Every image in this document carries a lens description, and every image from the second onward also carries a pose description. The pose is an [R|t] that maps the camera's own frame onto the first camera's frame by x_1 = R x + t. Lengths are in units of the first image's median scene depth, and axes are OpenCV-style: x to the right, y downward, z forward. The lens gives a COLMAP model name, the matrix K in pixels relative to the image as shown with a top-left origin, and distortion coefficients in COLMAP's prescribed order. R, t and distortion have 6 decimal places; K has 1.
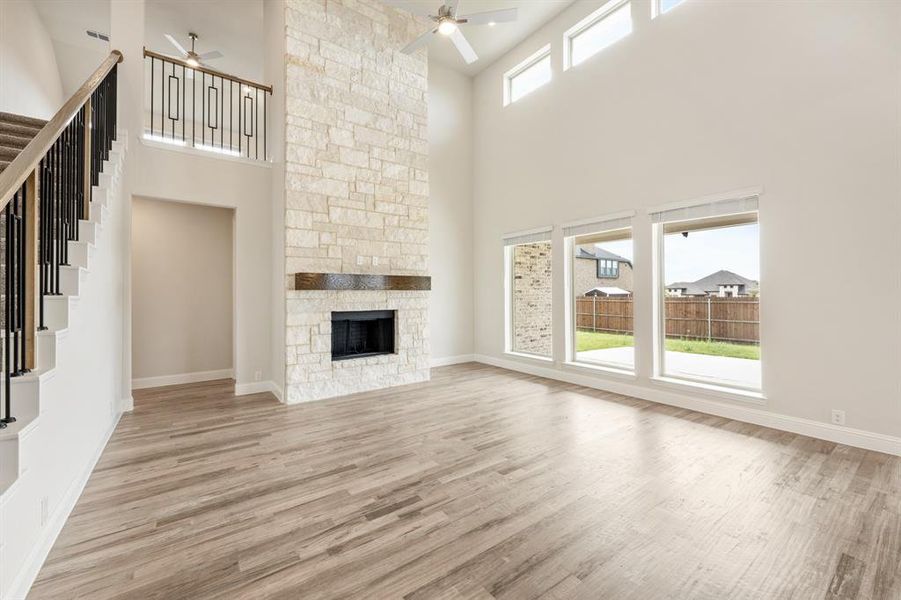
lens RADIAL K [[363.8, 0, 448.8], [0, 363.8, 292.6], [0, 0, 1]] dist [-0.000589, -0.000074]
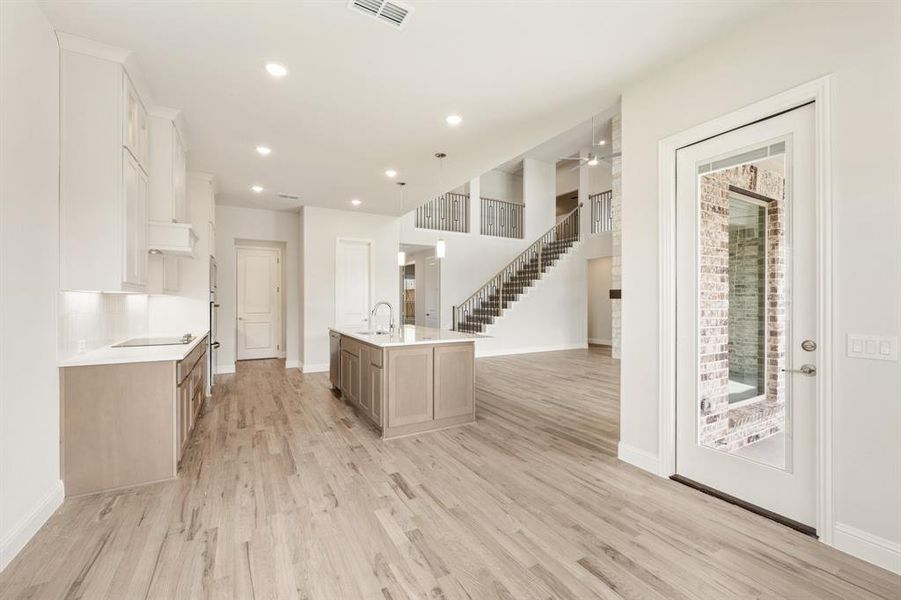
lens RADIAL K [[365.2, 0, 450.5], [0, 365.2, 300.0], [0, 0, 1]] dist [-0.000458, 0.000054]
pose [[-0.111300, 0.001077, -0.993786, 1.579702], [0.009433, 0.999956, 0.000027, -0.006937], [0.993742, -0.009371, -0.111305, 0.360327]]
